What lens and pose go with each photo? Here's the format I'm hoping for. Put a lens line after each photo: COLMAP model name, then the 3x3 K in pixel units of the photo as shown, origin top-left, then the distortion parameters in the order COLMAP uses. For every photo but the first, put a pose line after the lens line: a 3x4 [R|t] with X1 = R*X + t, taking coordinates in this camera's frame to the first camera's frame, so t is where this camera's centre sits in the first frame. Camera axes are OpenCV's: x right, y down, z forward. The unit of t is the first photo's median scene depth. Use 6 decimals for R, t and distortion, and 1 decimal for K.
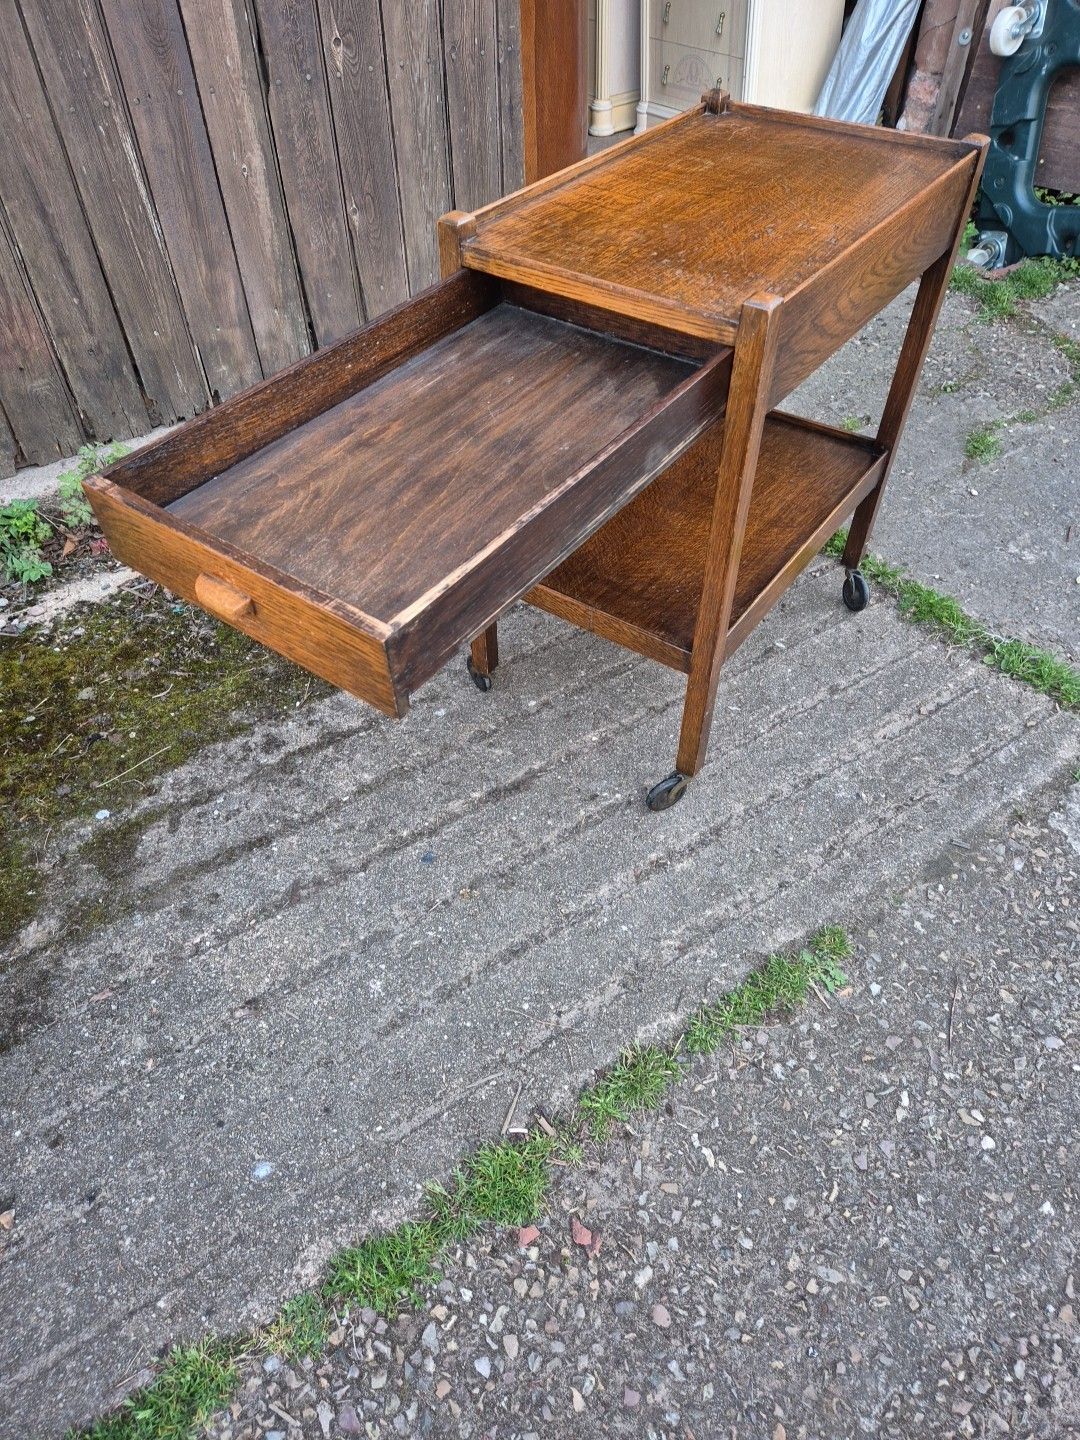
lens RADIAL K [[963.4, 0, 539.8], [0, 963.4, 700.8], [0, 0, 1]] dist [0.081729, -0.076779]
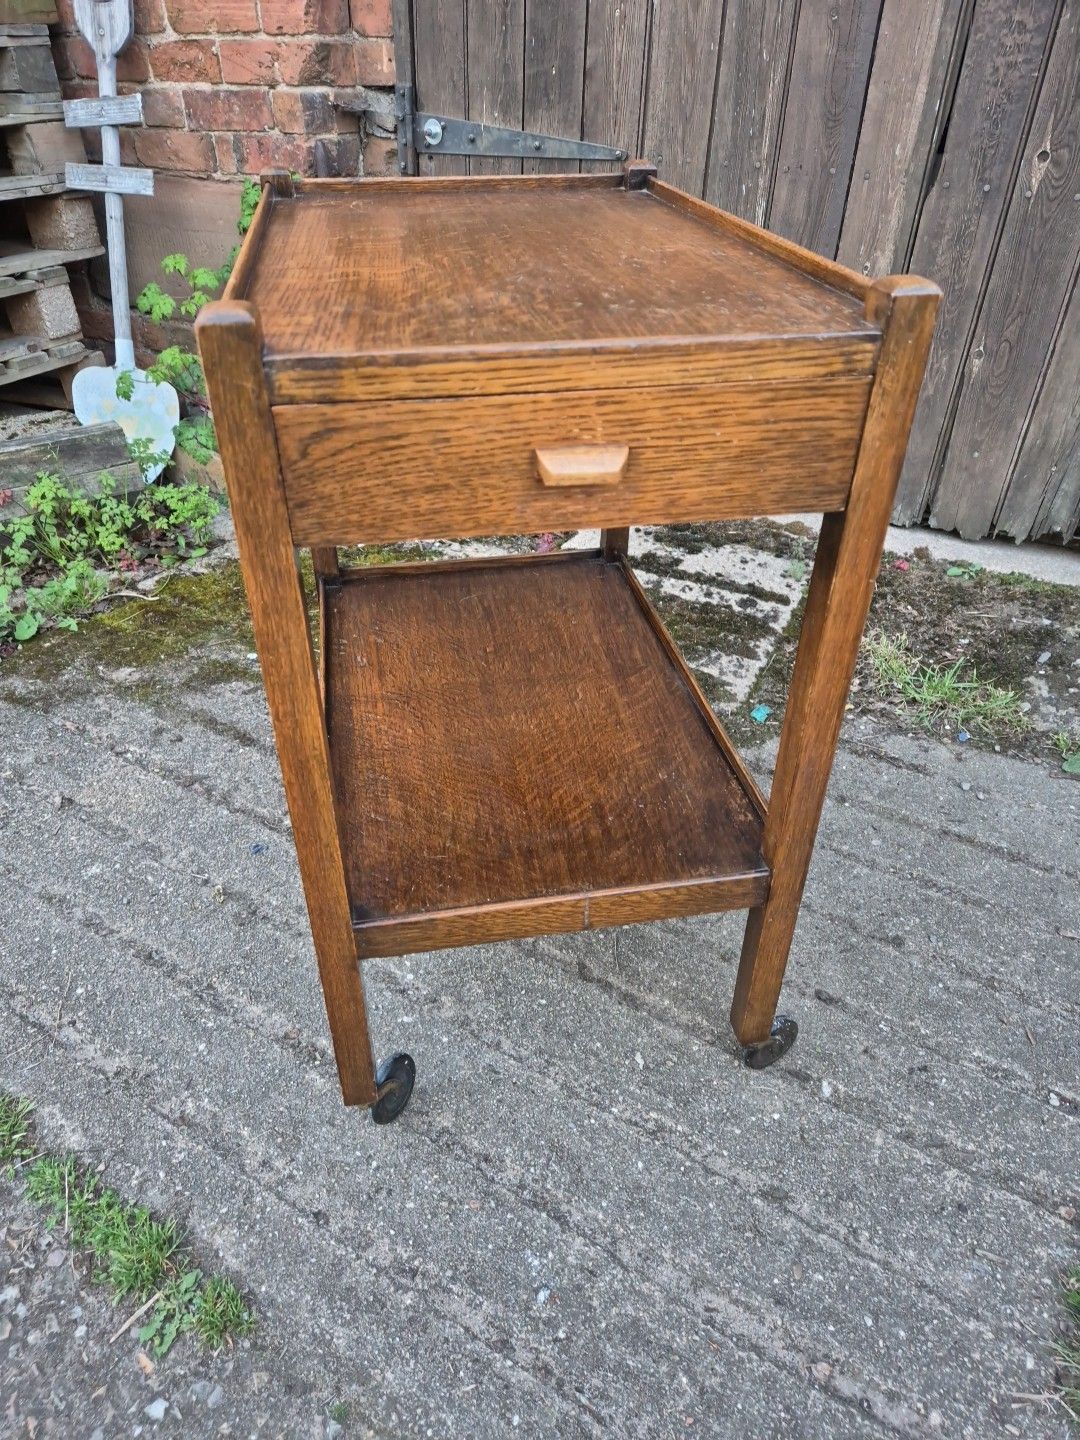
lens RADIAL K [[961.7, 0, 528.3], [0, 961.7, 715.5], [0, 0, 1]] dist [0.069847, -0.064806]
pose [[0.410418, 0.532428, -0.740323, 0.548008], [-0.652421, 0.738650, 0.169538, -0.229520], [0.637106, 0.413421, 0.650522, 0.477290]]
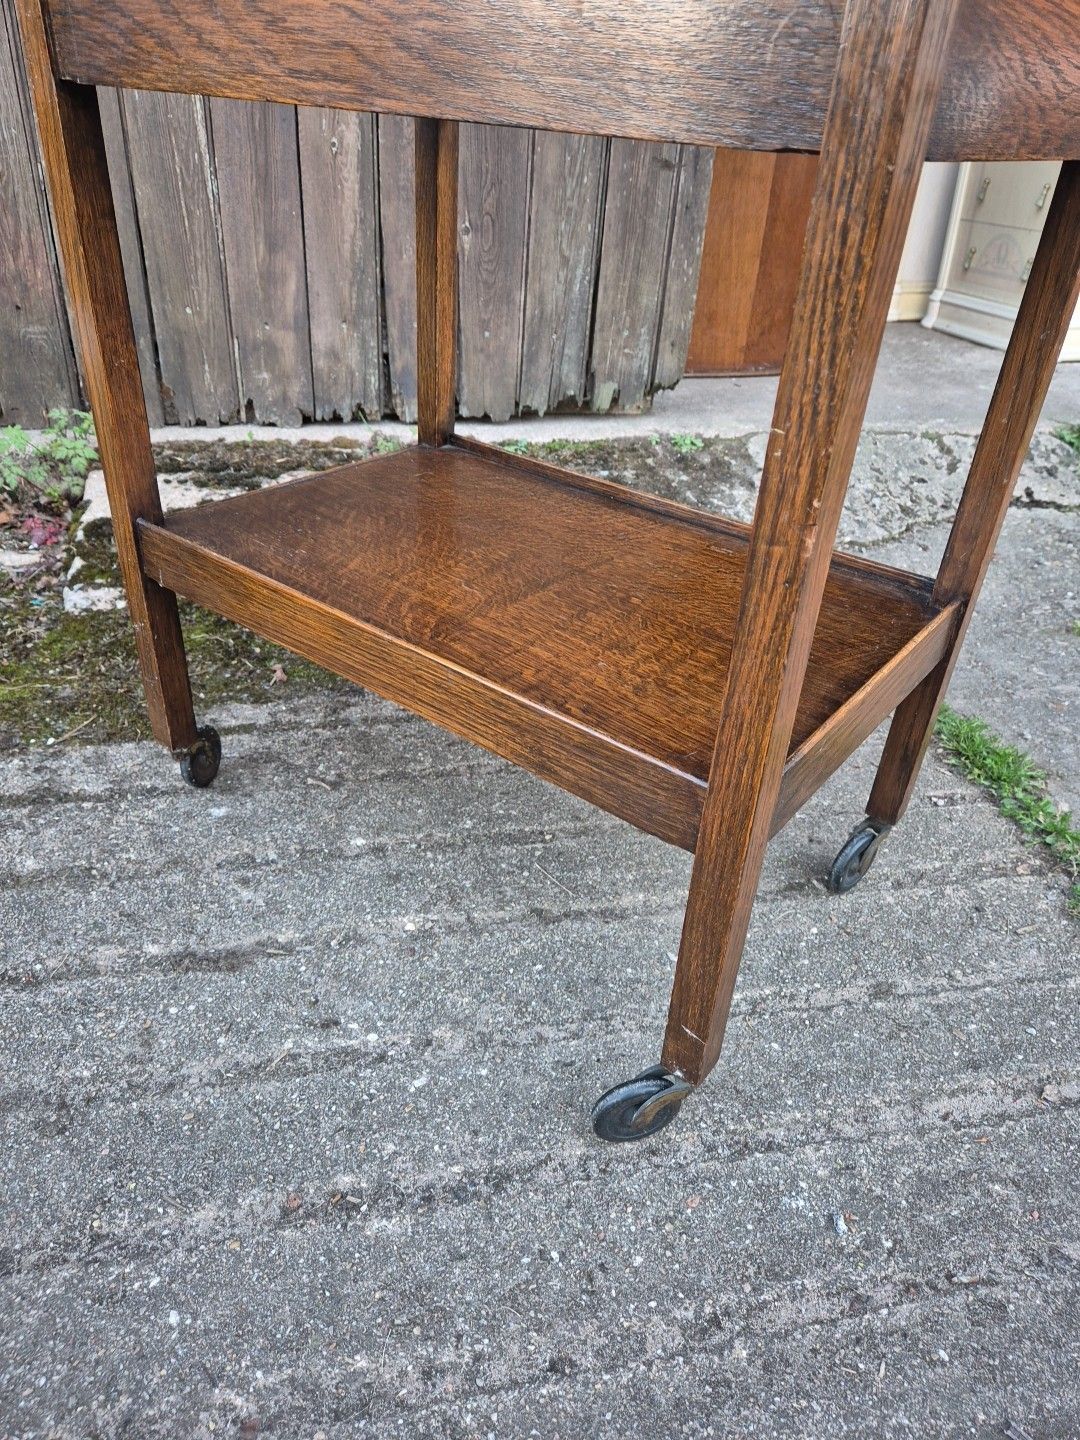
lens RADIAL K [[970.9, 0, 543.5], [0, 970.9, 707.6], [0, 0, 1]] dist [0.061659, -0.058890]
pose [[0.925794, 0.254161, -0.279834, 0.262798], [-0.312234, 0.931414, -0.187023, 0.002252], [0.213107, 0.260519, 0.941656, 0.461489]]
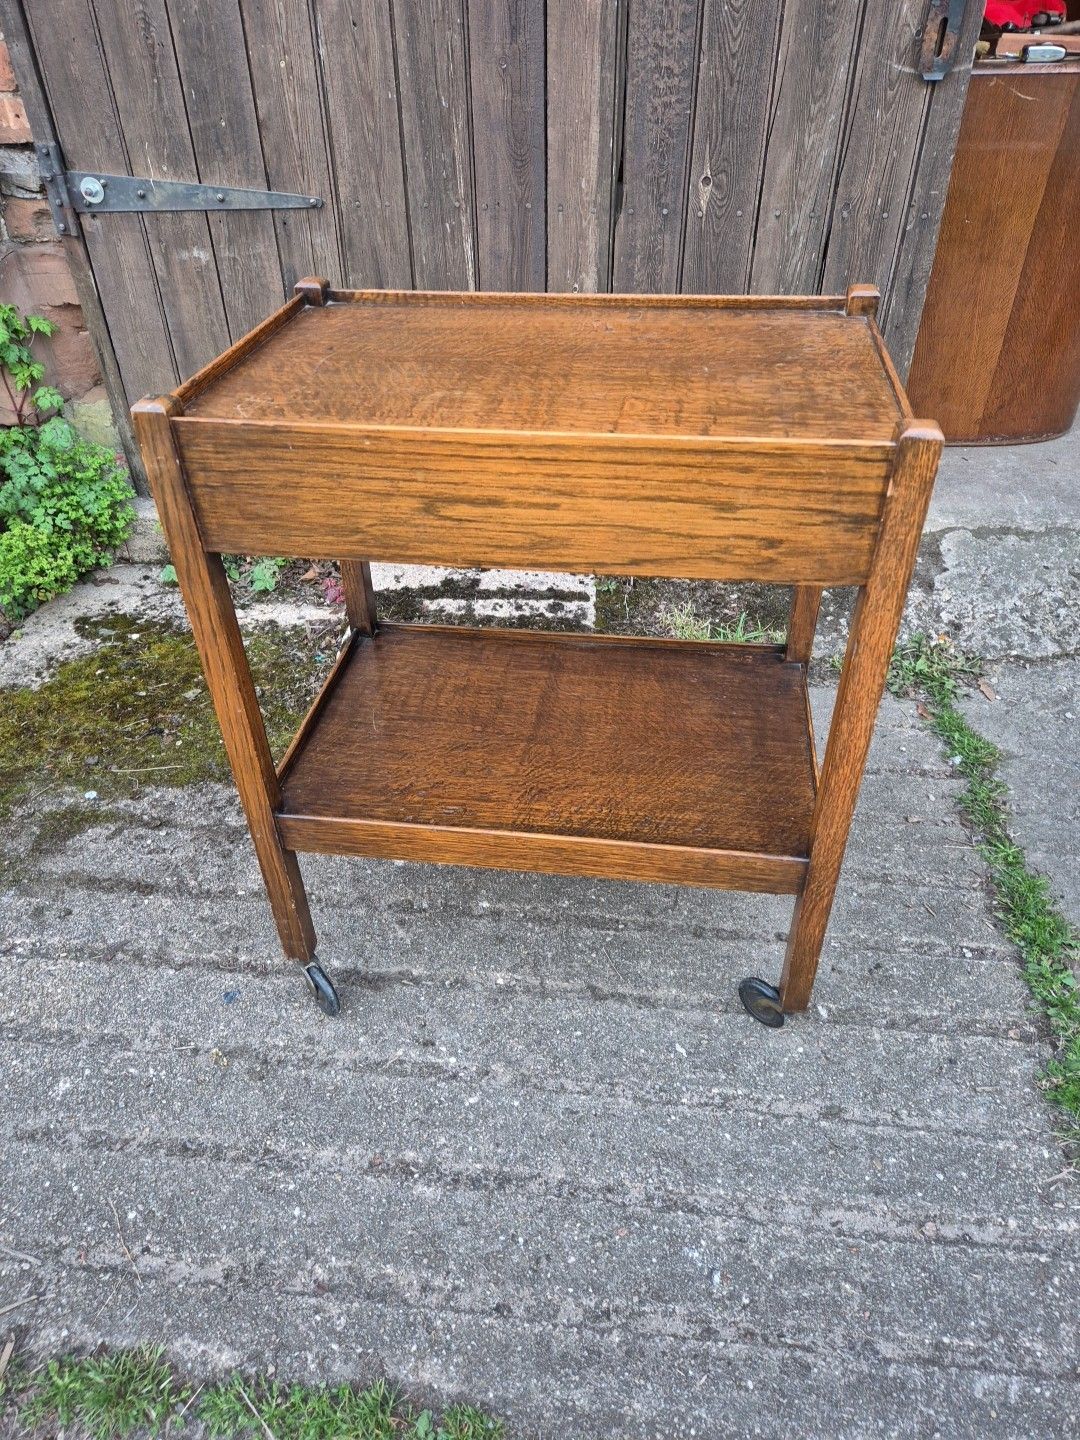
lens RADIAL K [[961.2, 0, 539.3], [0, 961.2, 710.3], [0, 0, 1]] dist [0.072530, -0.064303]
pose [[0.763038, 0.390561, -0.515009, 0.416687], [-0.450057, 0.892940, 0.010362, -0.188588], [0.463919, 0.223877, 0.857122, 0.289257]]
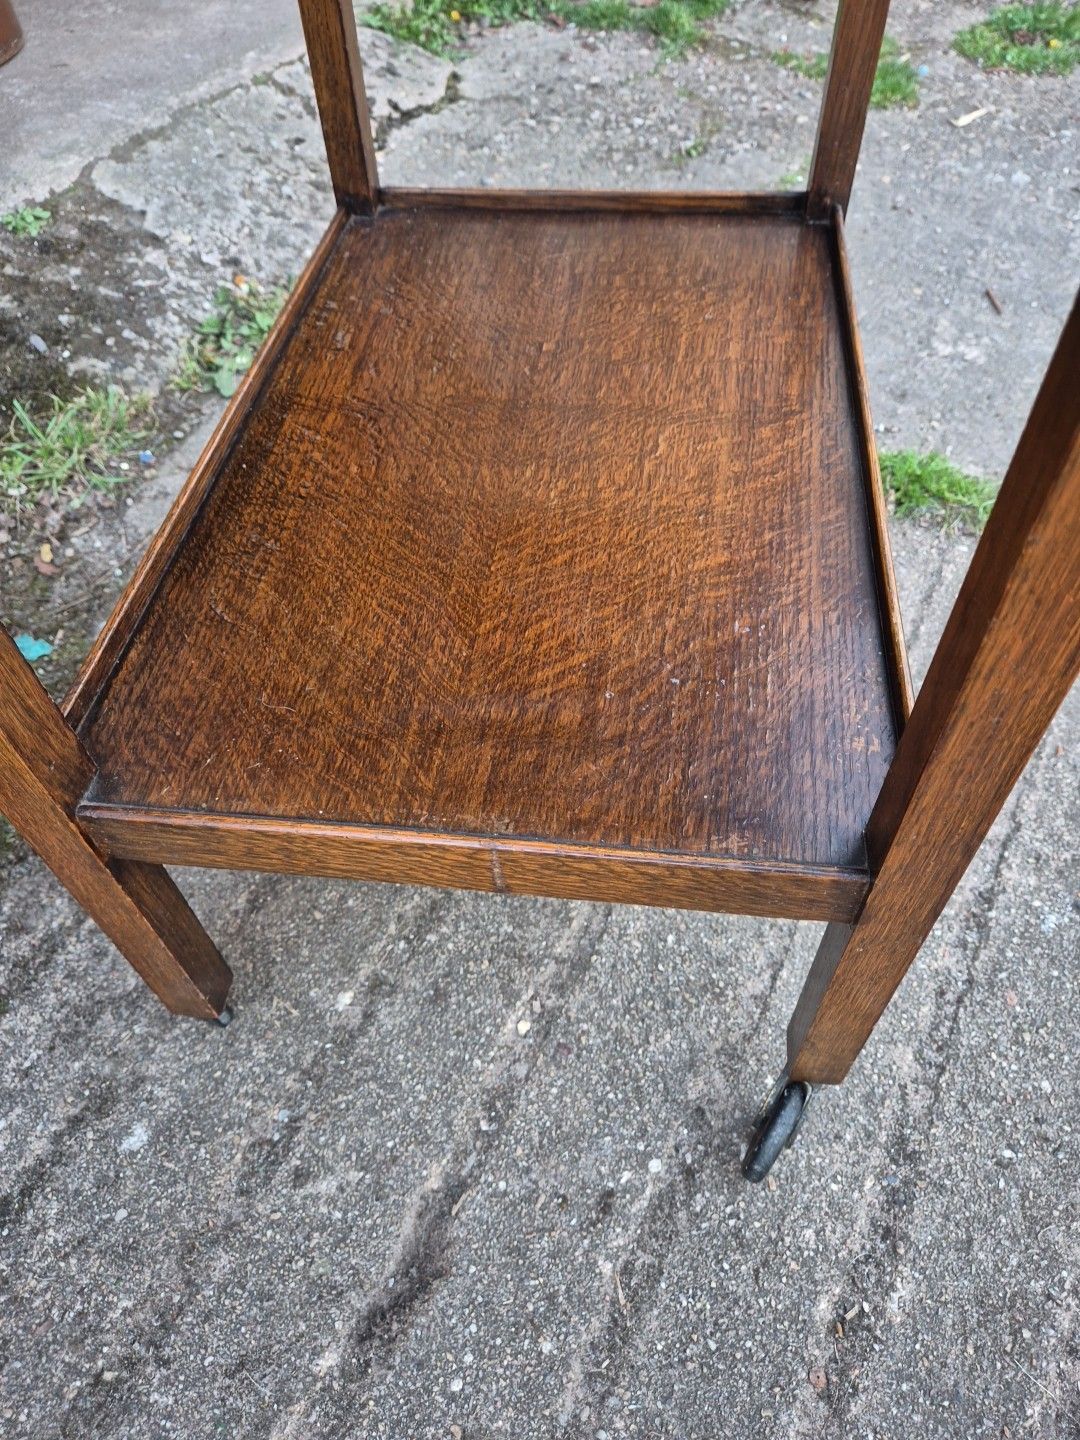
lens RADIAL K [[982.9, 0, 544.6], [0, 982.9, 700.0], [0, 0, 1]] dist [0.053218, -0.055688]
pose [[0.877844, -0.384609, 0.285424, -0.004368], [0.362979, 0.923043, 0.127429, -0.151823], [-0.312469, -0.008260, 0.949892, 0.597851]]
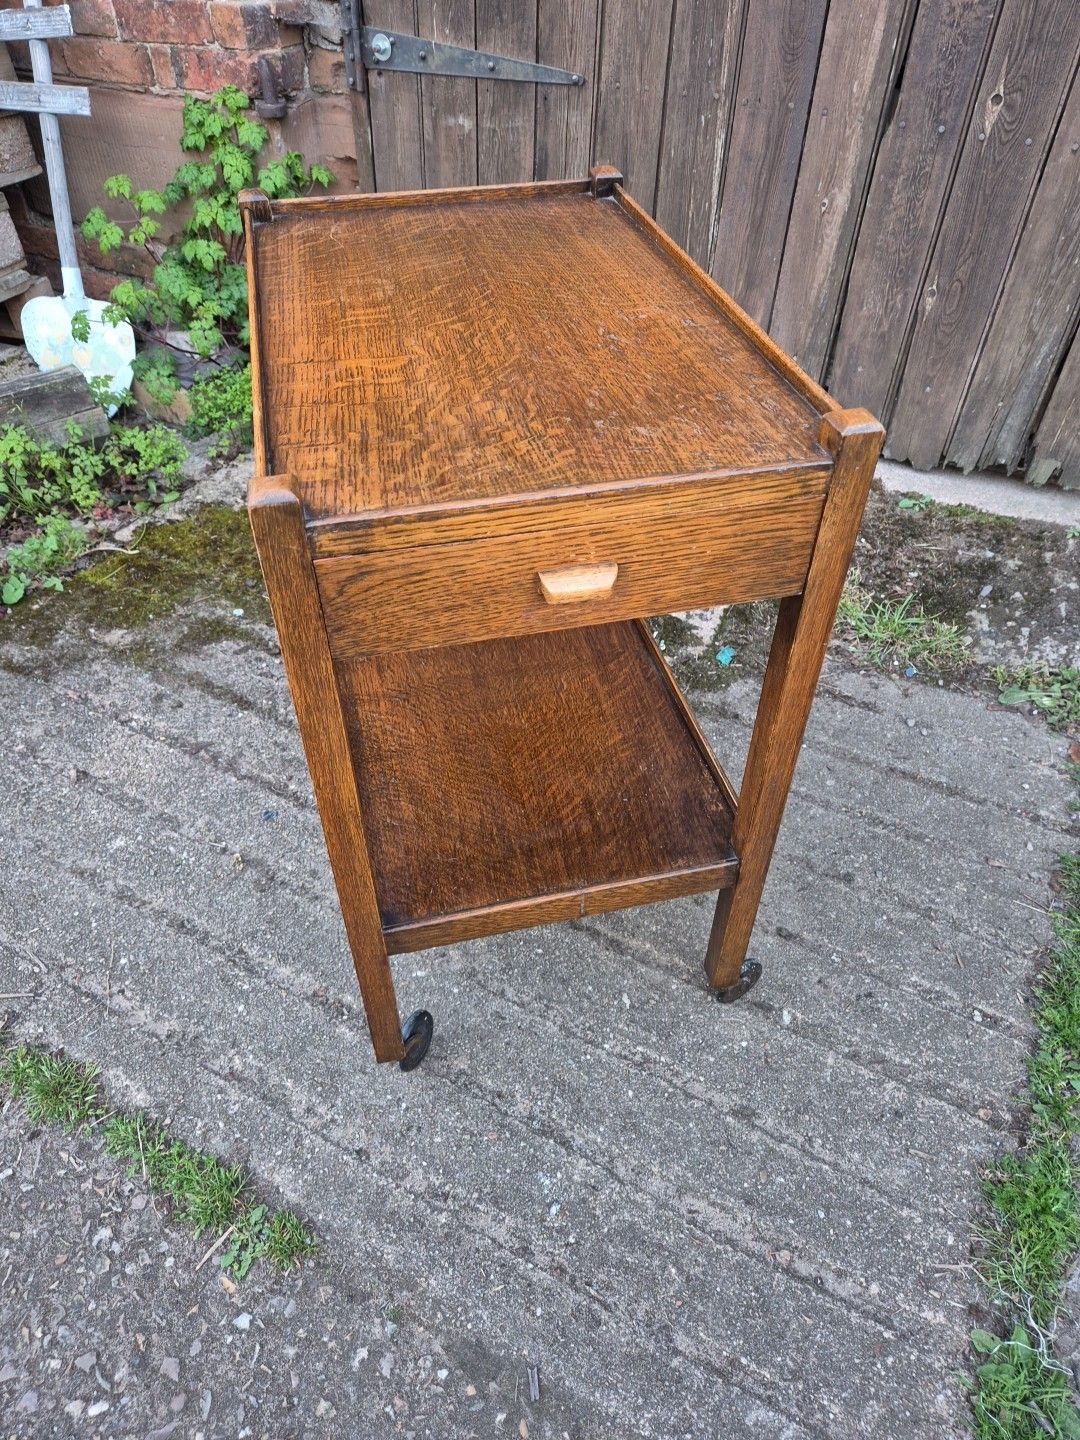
lens RADIAL K [[965.3, 0, 528.0], [0, 965.3, 700.3], [0, 0, 1]] dist [0.065558, -0.062268]
pose [[0.460145, 0.606013, -0.648857, 0.531180], [-0.631891, 0.736916, 0.240145, -0.301882], [0.623684, 0.299505, 0.722022, 0.382738]]
